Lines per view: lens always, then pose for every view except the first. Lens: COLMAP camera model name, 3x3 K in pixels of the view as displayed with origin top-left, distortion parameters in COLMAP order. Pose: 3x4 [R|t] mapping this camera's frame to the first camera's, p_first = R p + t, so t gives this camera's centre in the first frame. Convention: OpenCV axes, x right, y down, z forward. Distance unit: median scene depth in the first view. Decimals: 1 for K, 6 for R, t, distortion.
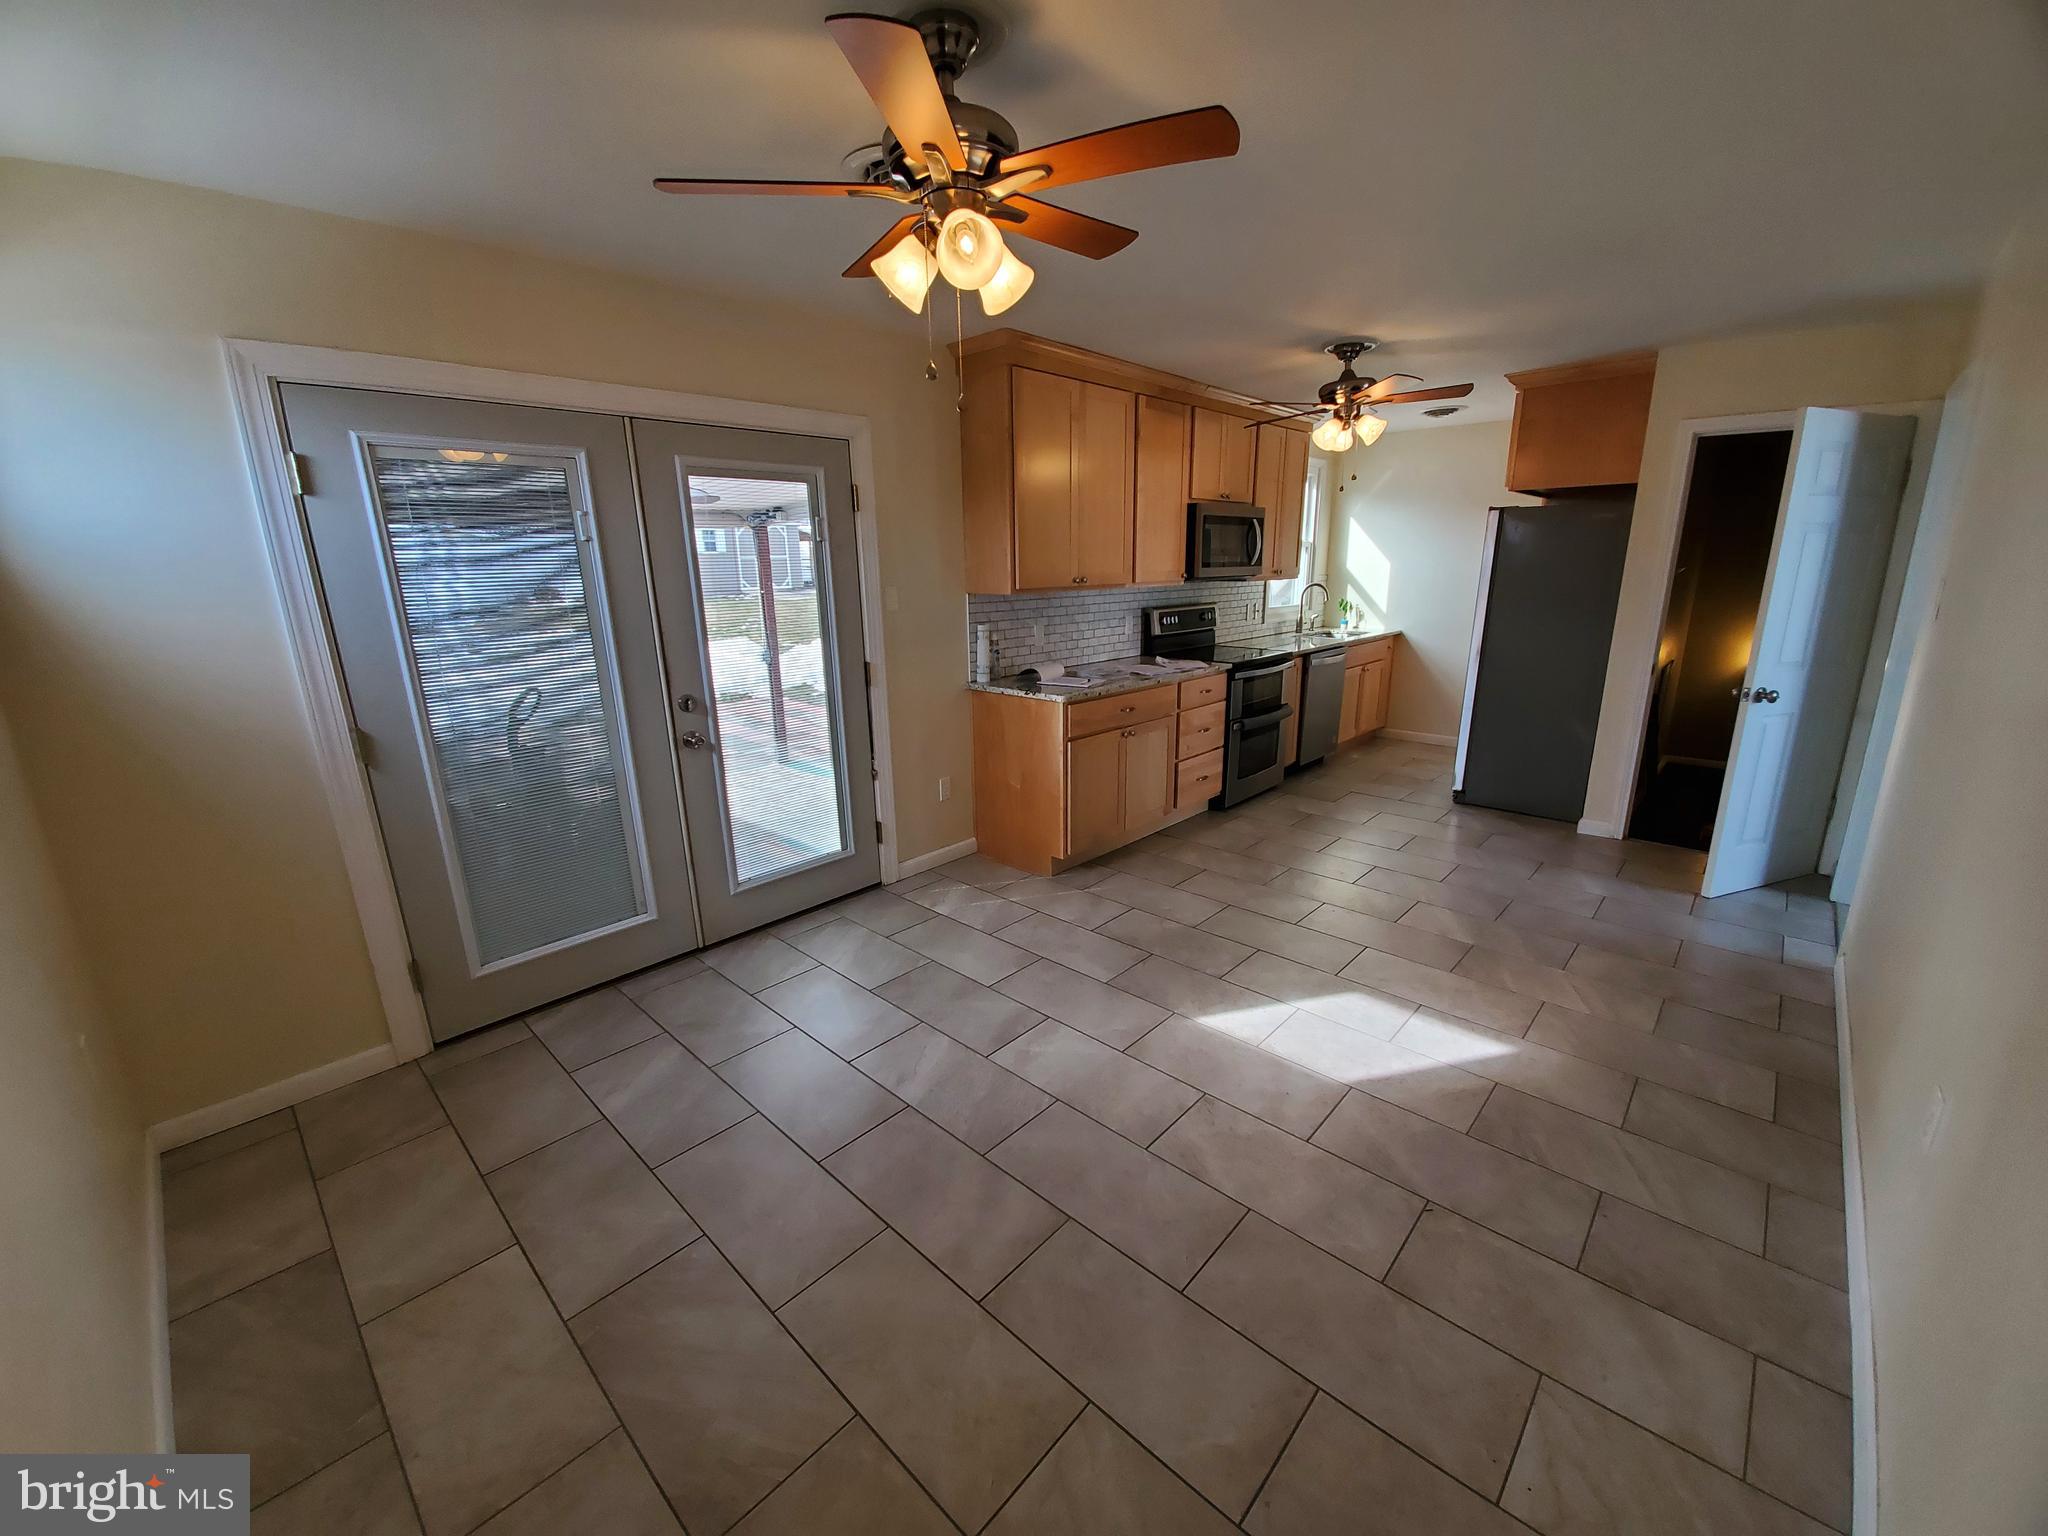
lens RADIAL K [[801.4, 0, 1032.3], [0, 801.4, 776.8], [0, 0, 1]] dist [0.008697, -0.012054]
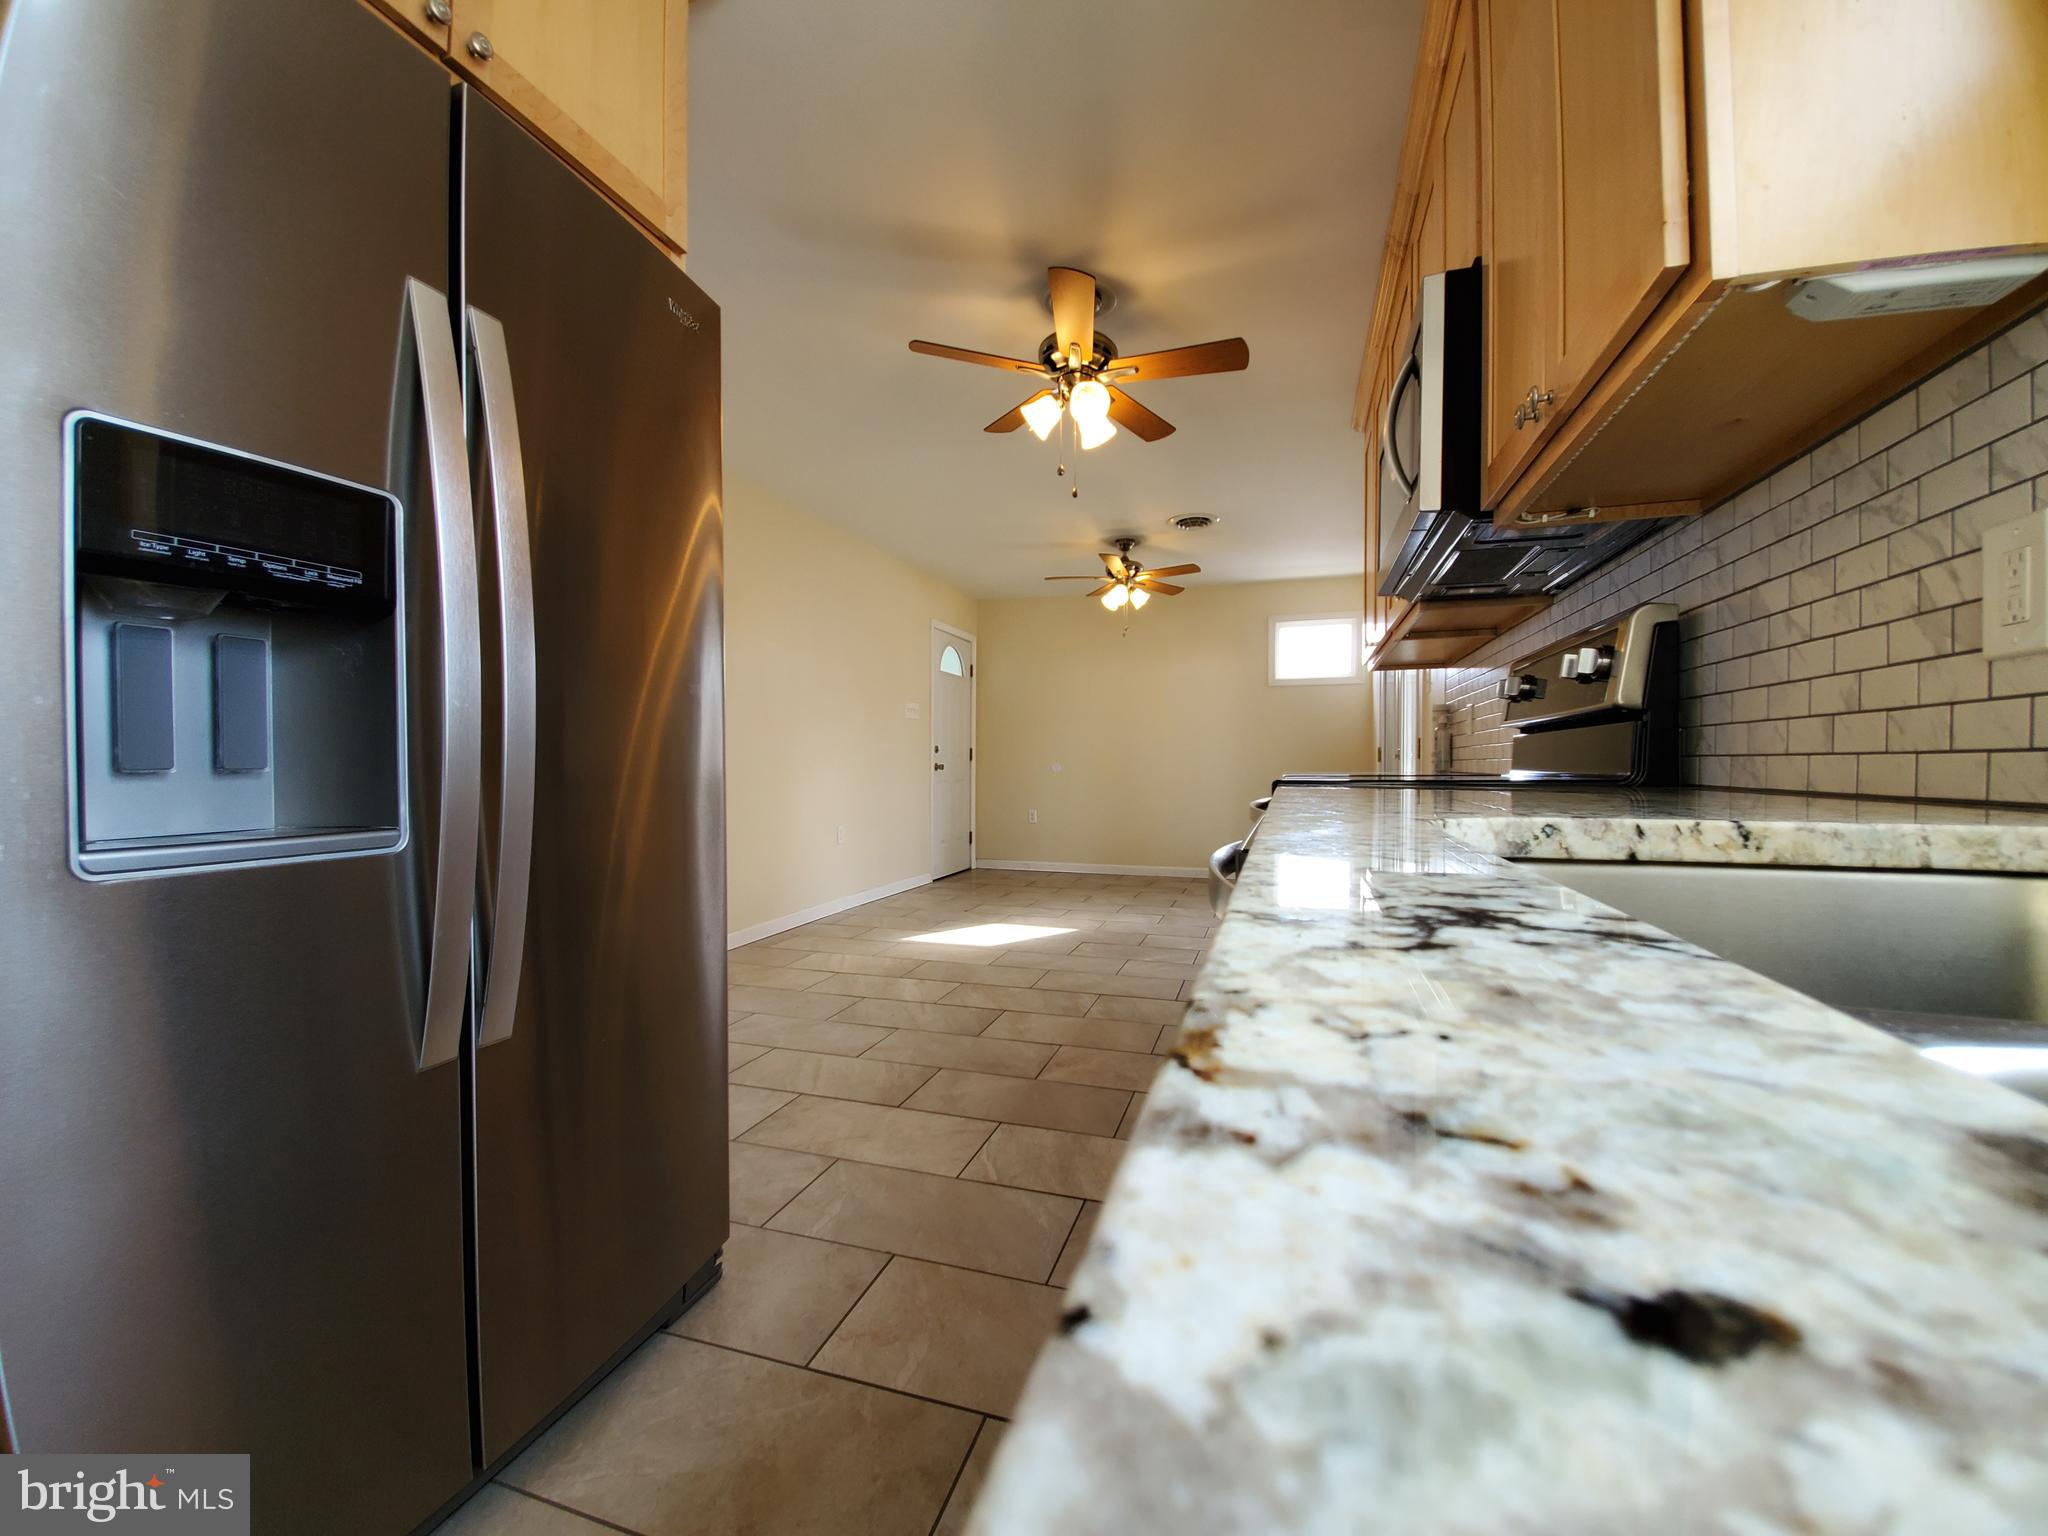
lens RADIAL K [[801.4, 0, 1022.4], [0, 801.4, 773.3], [0, 0, 1]] dist [0.008697, -0.012054]
pose [[-0.908609, 0.013402, -0.417432, 0.607006], [-0.101982, 0.962111, 0.252869, -0.255480], [0.405004, 0.272329, -0.872816, 1.392771]]
